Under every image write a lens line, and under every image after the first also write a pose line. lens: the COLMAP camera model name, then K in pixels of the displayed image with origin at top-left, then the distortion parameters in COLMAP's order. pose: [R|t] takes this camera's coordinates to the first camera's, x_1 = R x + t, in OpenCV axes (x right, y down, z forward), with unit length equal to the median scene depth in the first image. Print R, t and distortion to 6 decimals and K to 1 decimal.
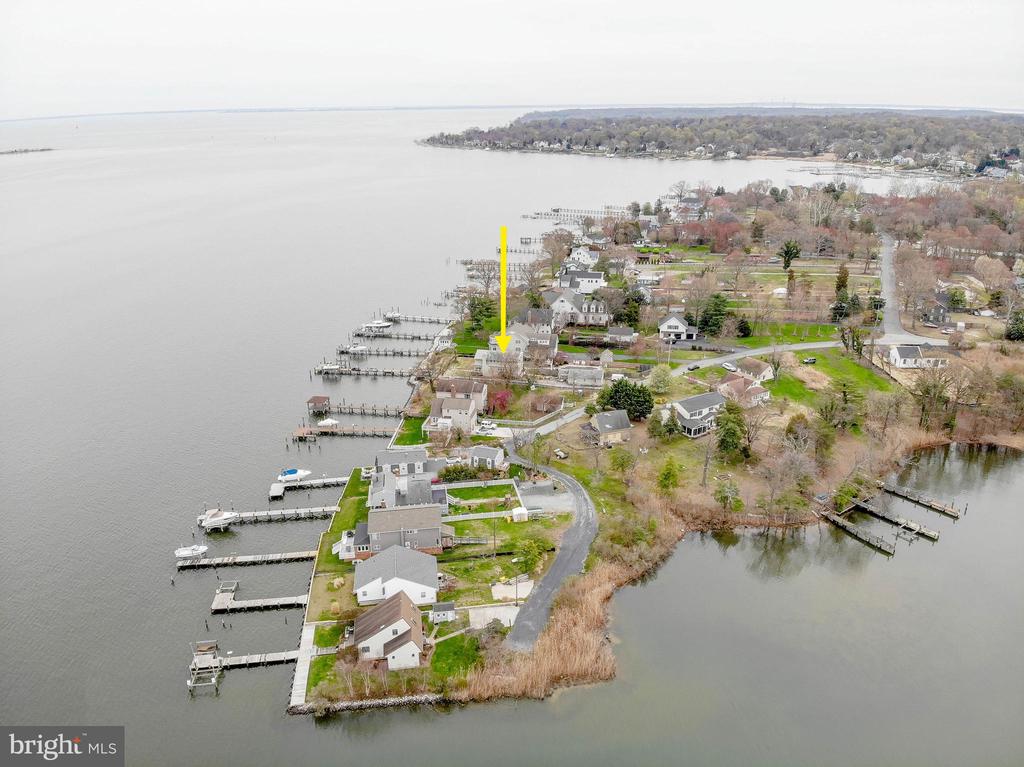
lens RADIAL K [[734.4, 0, 511.7], [0, 734.4, 397.8], [0, 0, 1]] dist [0.141359, -0.322713]
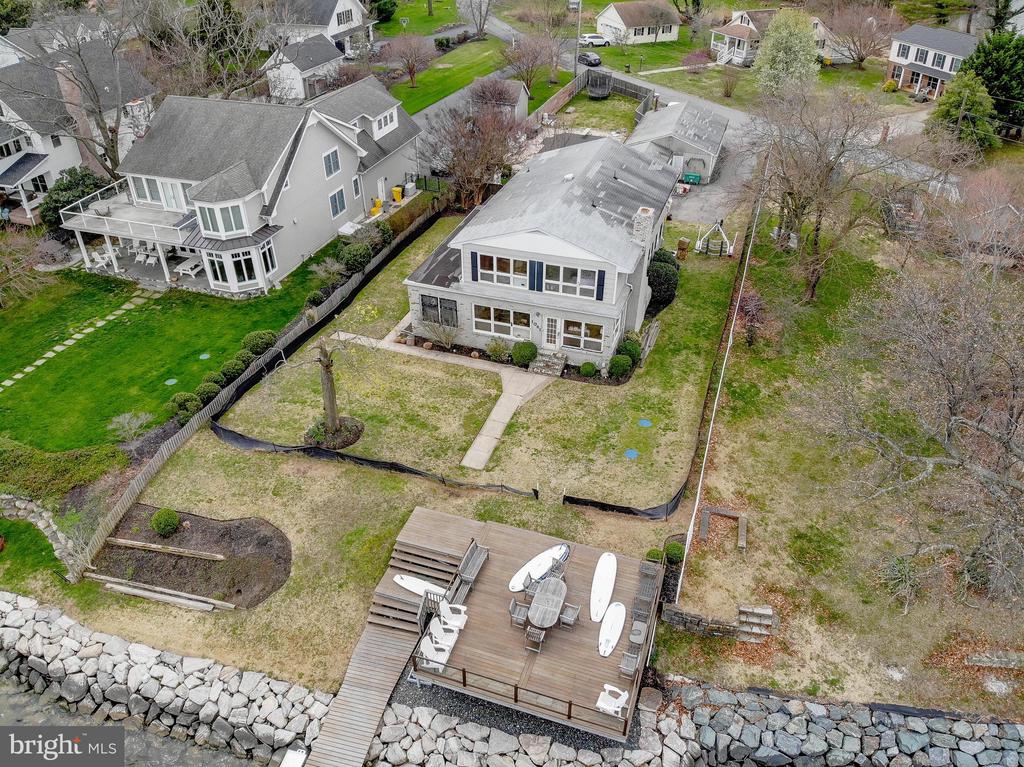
lens RADIAL K [[746.4, 0, 509.6], [0, 746.4, 386.2], [0, 0, 1]] dist [0.089728, -0.229623]
pose [[0.145033, -0.565939, 0.811590, -0.153191], [0.364379, 0.793164, 0.487974, -0.095619], [-0.919887, 0.224954, 0.321252, 0.798180]]
